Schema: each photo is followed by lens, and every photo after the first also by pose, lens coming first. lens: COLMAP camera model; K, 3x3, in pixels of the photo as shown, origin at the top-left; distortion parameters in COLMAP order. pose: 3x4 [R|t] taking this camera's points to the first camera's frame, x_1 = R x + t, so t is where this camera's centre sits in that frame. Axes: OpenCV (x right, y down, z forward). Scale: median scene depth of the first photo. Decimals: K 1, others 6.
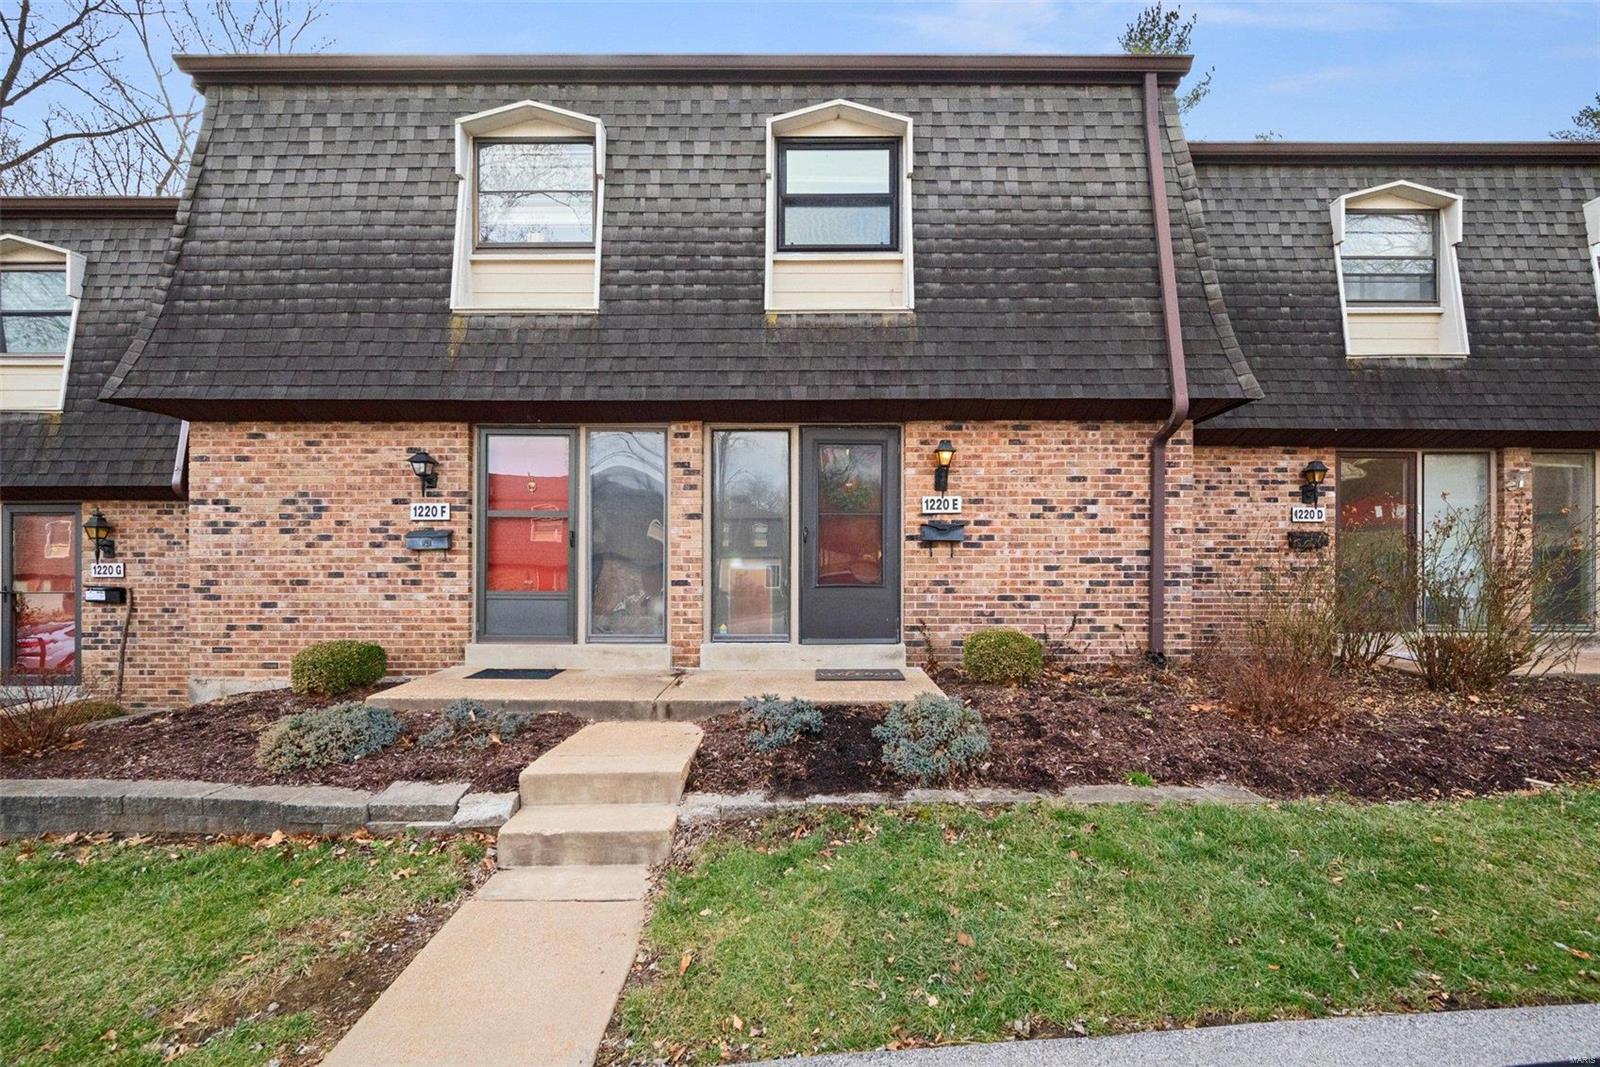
lens RADIAL K [[638.2, 0, 804.1], [0, 638.2, 546.2], [0, 0, 1]] dist [-0.001436, 0.000018]
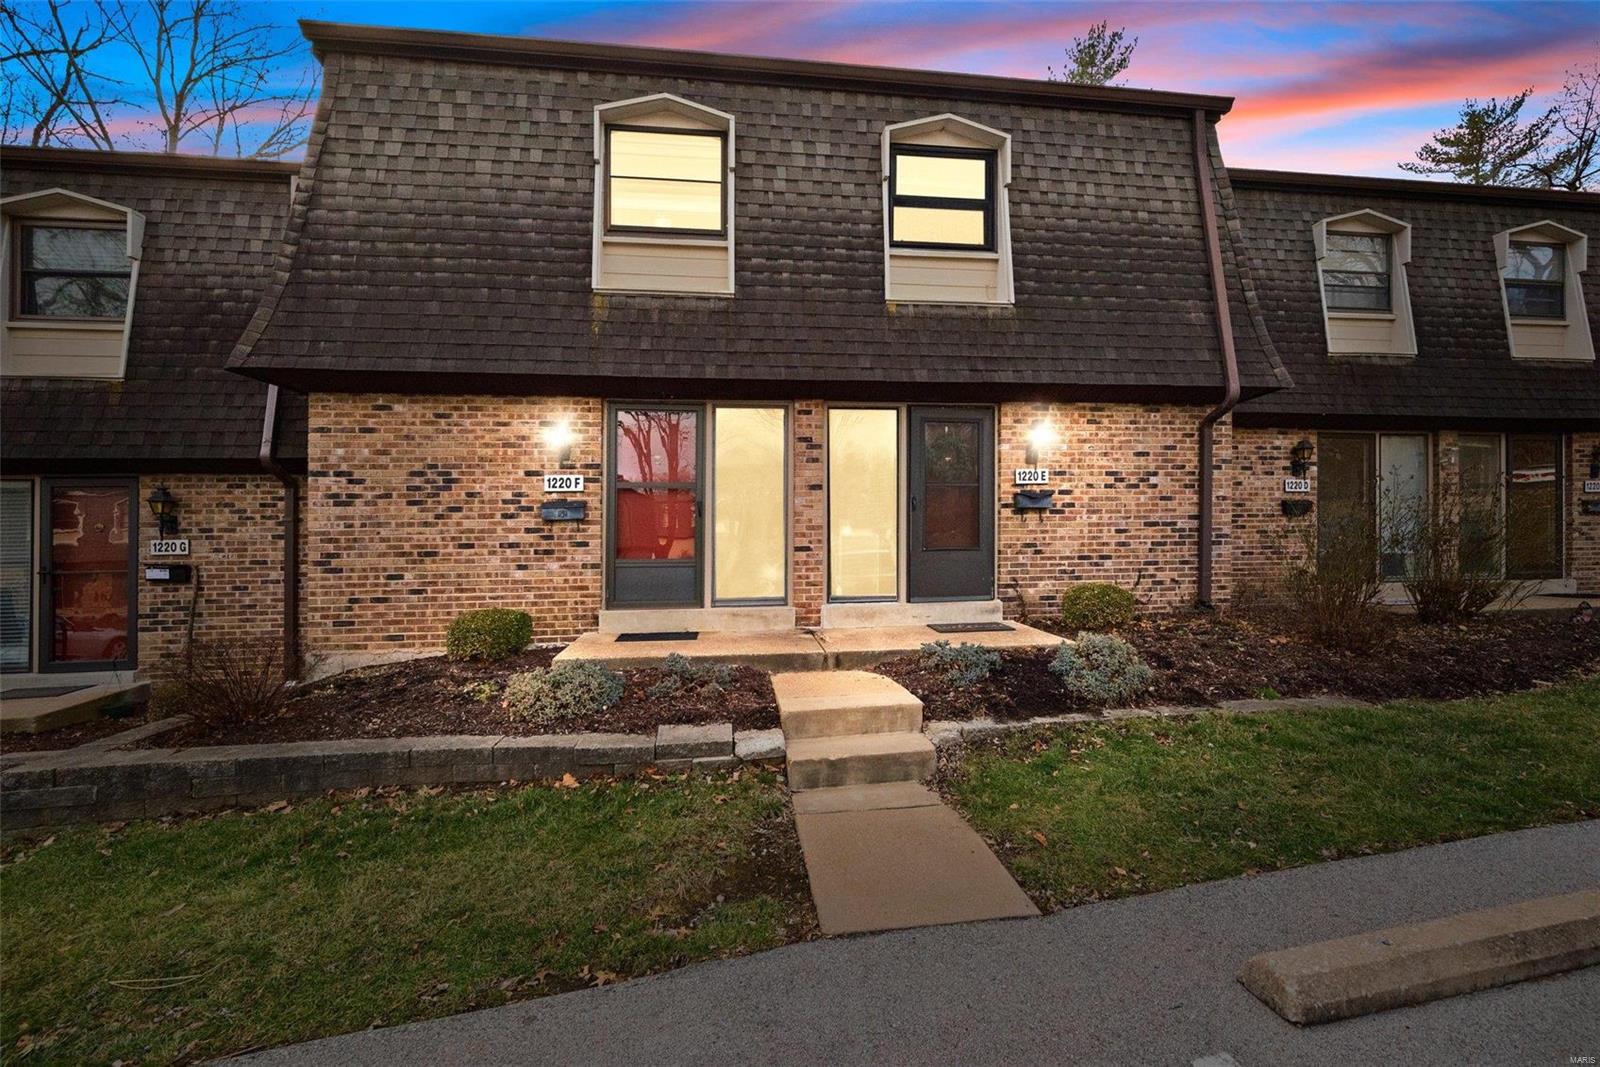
lens RADIAL K [[638.2, 0, 791.3], [0, 638.2, 526.4], [0, 0, 1]] dist [-0.001436, 0.000018]
pose [[0.991855, -0.010561, 0.126934, -0.354033], [0.010637, 0.999943, 0.000078, 0.019549], [-0.126928, 0.001273, 0.991911, -0.071202]]
